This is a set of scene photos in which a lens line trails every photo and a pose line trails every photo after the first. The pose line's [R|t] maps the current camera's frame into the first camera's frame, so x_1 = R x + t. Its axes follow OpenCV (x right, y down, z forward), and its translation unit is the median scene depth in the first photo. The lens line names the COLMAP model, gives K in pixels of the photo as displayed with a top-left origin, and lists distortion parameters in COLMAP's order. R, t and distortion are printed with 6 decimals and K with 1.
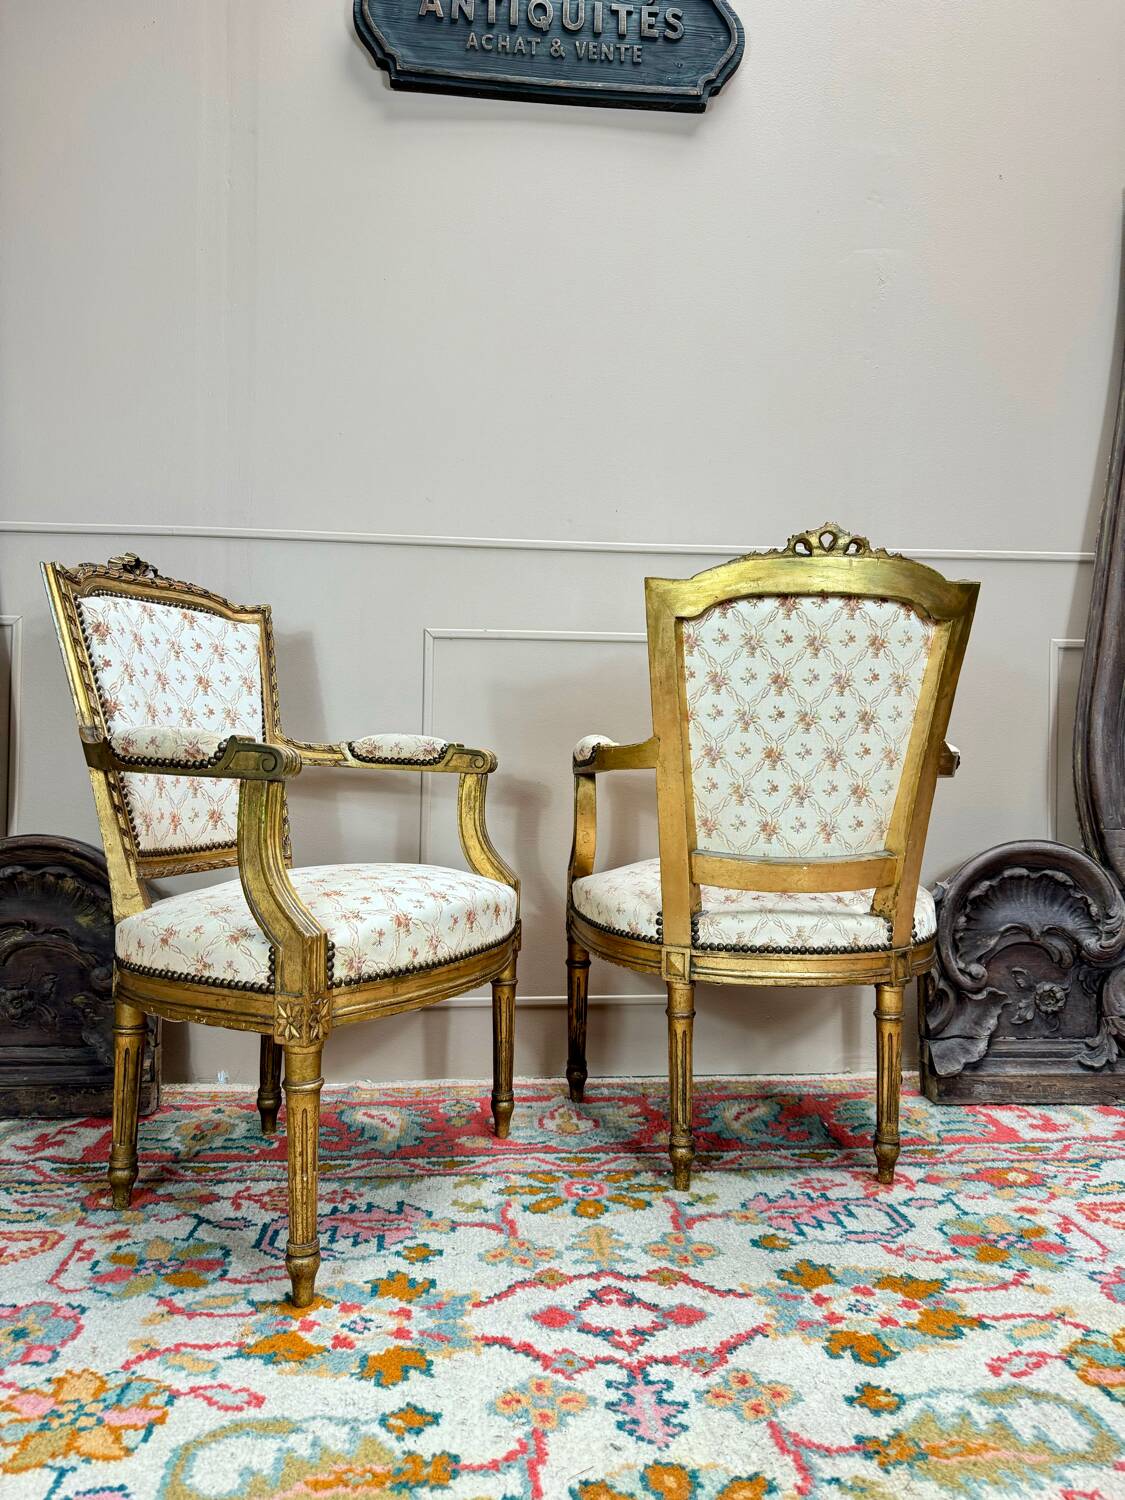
lens RADIAL K [[1066.8, 0, 555.2], [0, 1066.8, 752.0], [0, 0, 1]] dist [0.017273, -0.021759]
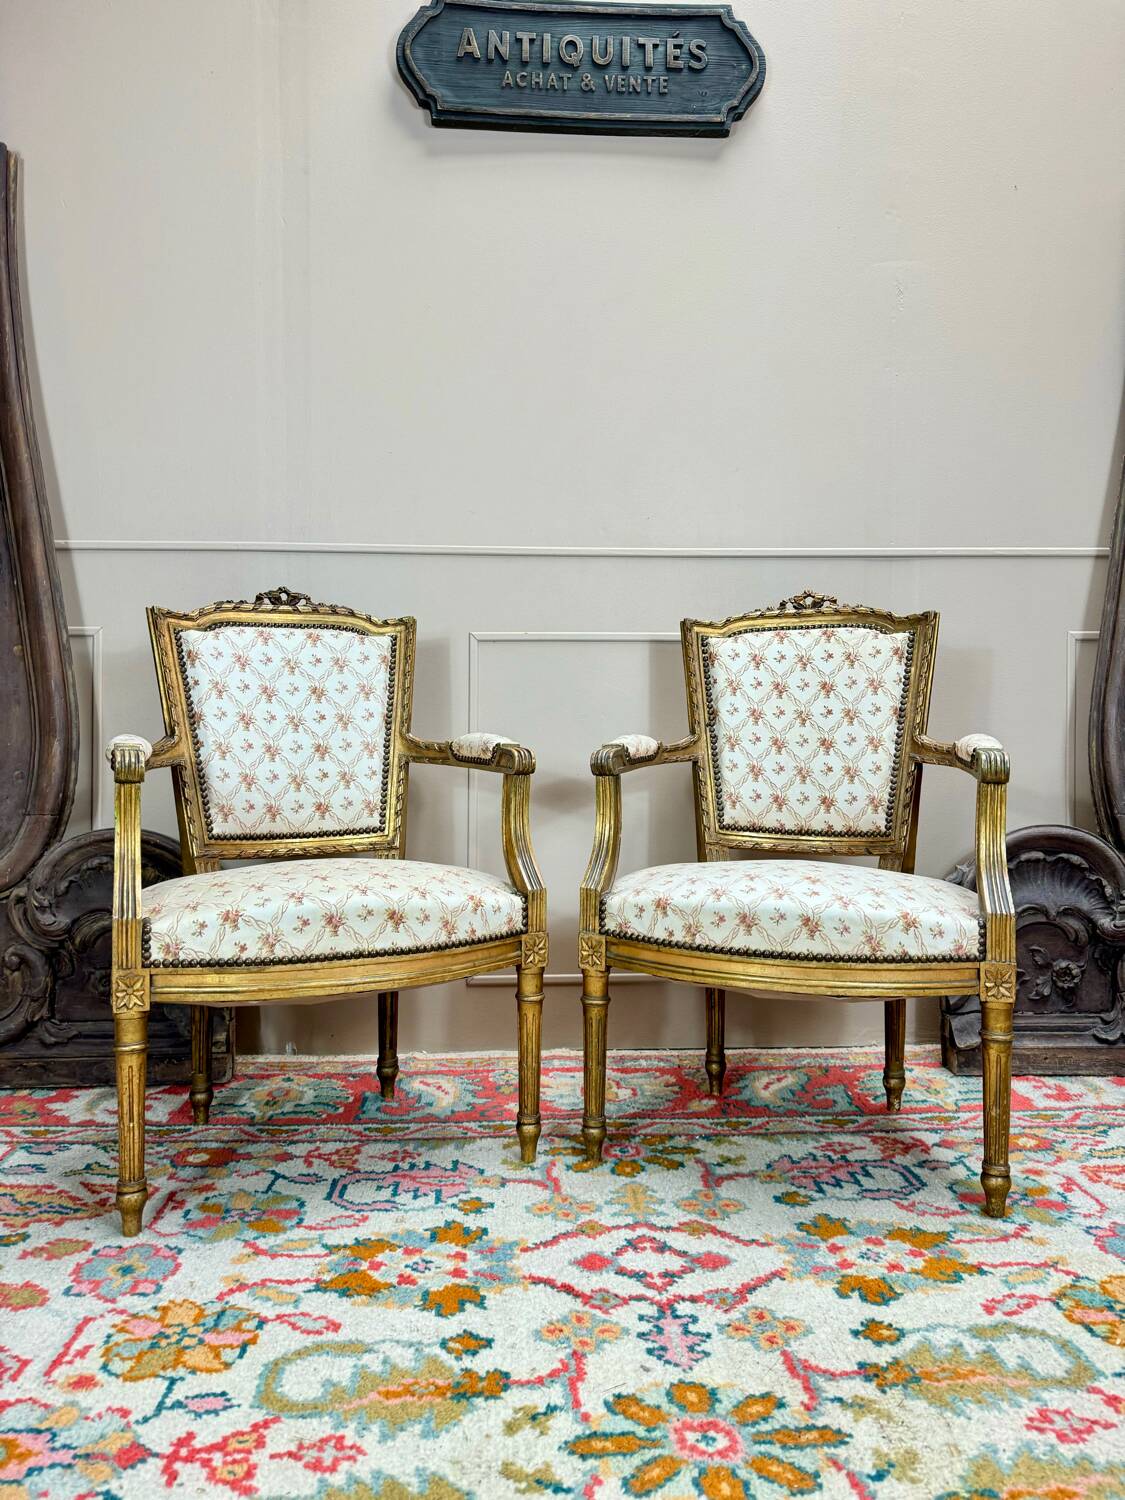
lens RADIAL K [[1066.8, 0, 555.5], [0, 1066.8, 739.7], [0, 0, 1]] dist [0.017273, -0.021759]
pose [[0.999021, -0.011397, -0.042748, 0.011400], [0.011844, 0.999878, 0.010207, -0.025006], [0.042626, -0.010703, 0.999034, -0.097224]]
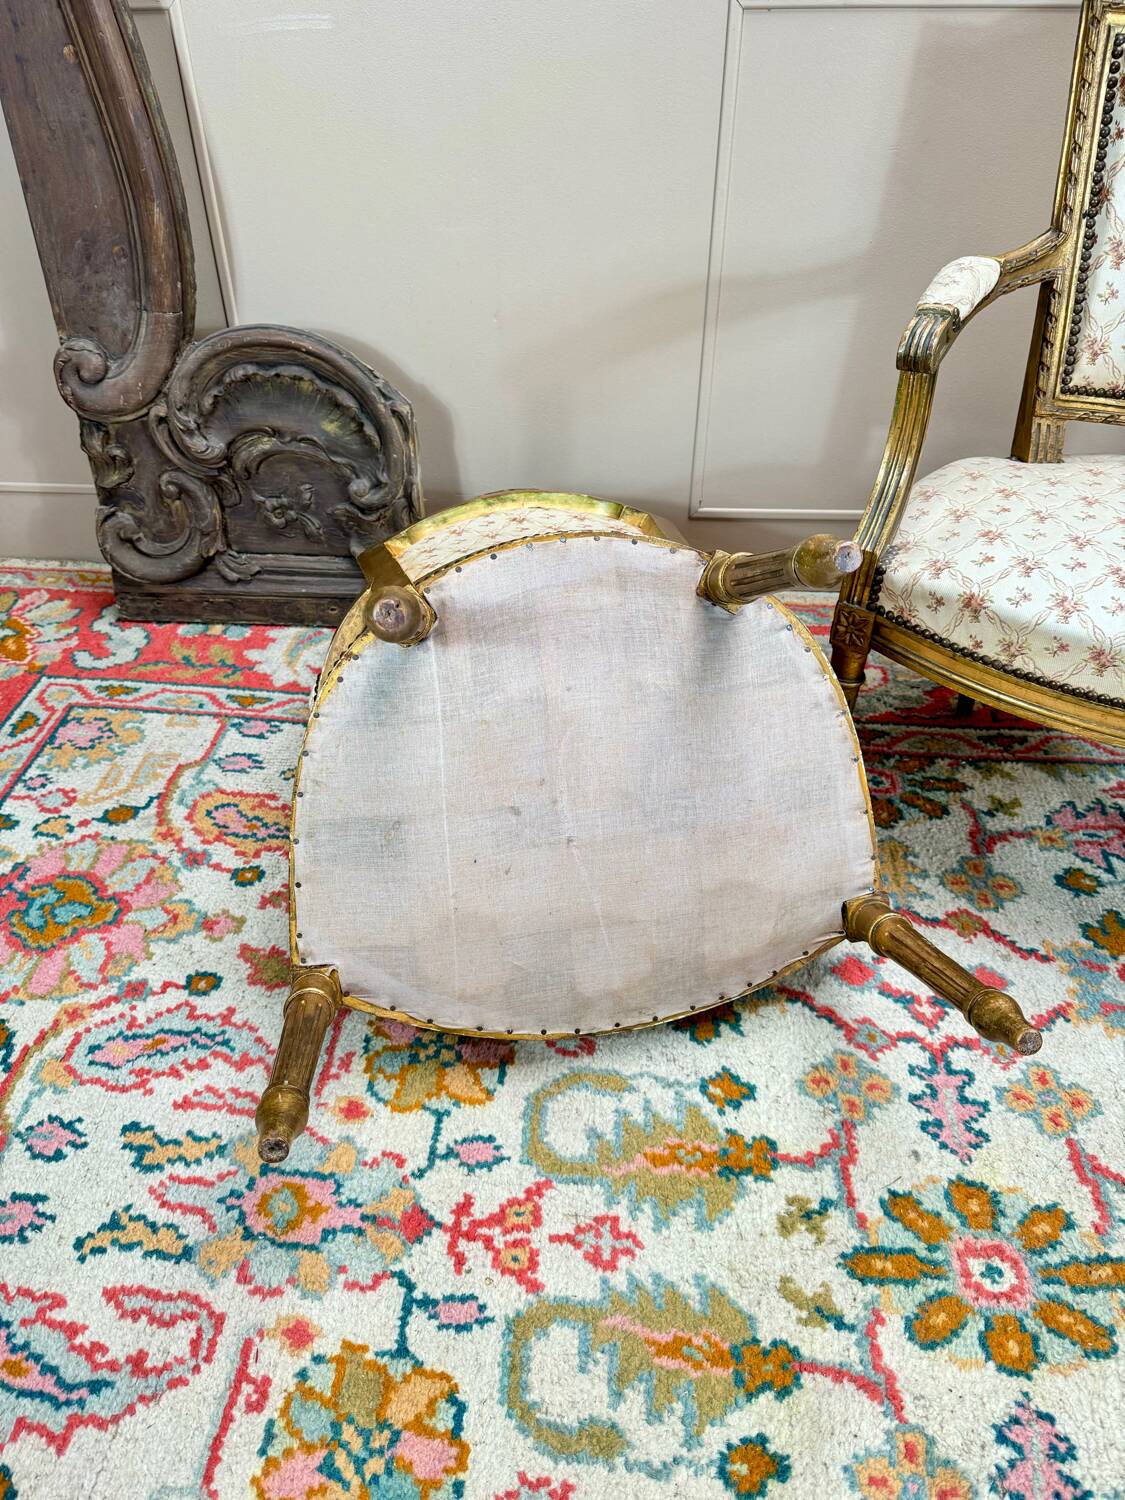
lens RADIAL K [[1066.8, 0, 559.5], [0, 1066.8, 759.9], [0, 0, 1]] dist [0.017273, -0.021759]
pose [[0.984322, 0.094342, -0.149028, -0.123770], [0.022363, 0.771355, 0.636012, -0.249809], [0.174956, -0.629373, 0.757152, 0.243234]]
